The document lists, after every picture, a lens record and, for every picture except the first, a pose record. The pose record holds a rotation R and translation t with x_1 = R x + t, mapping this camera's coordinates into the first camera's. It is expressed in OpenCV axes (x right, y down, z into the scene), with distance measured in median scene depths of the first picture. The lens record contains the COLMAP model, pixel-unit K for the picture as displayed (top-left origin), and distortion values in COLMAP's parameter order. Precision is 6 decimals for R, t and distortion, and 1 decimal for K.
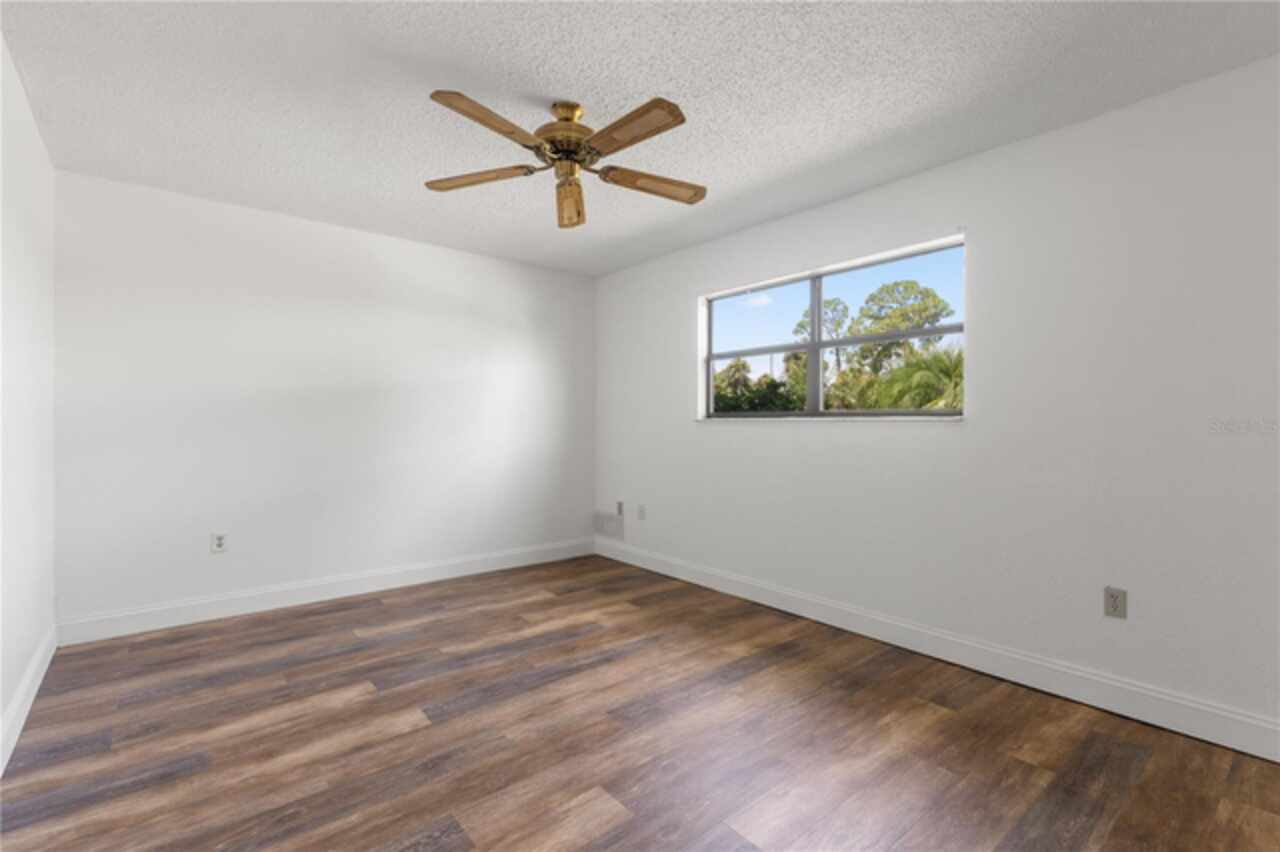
lens RADIAL K [[574.2, 0, 641.9], [0, 574.2, 429.7], [0, 0, 1]] dist [0.008195, -0.000583]
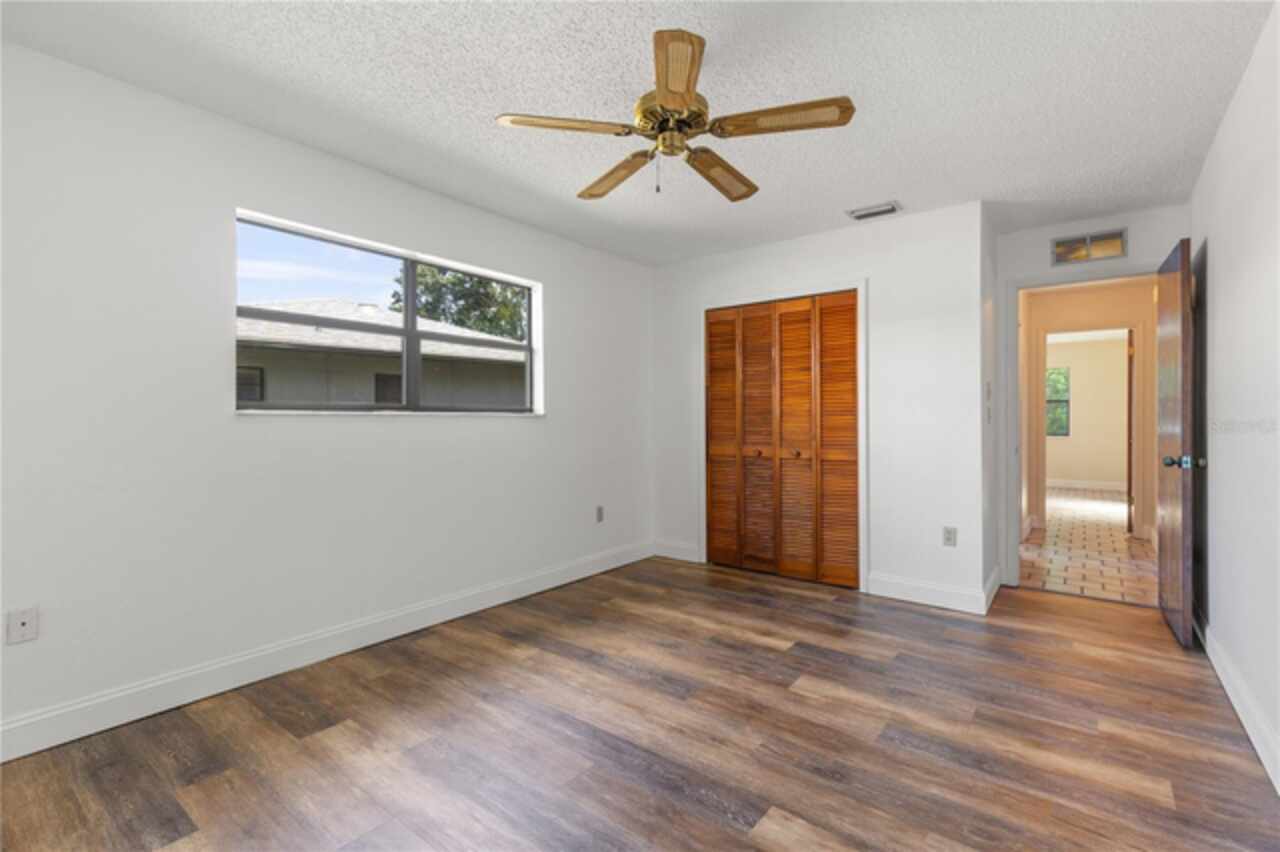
lens RADIAL K [[574.2, 0, 642.5], [0, 574.2, 417.7], [0, 0, 1]] dist [0.008195, -0.000583]
pose [[-0.213184, 0.000093, 0.977012, -0.926574], [0.009370, 0.999954, 0.001950, -0.012882], [-0.976967, 0.009570, -0.213175, 1.137616]]
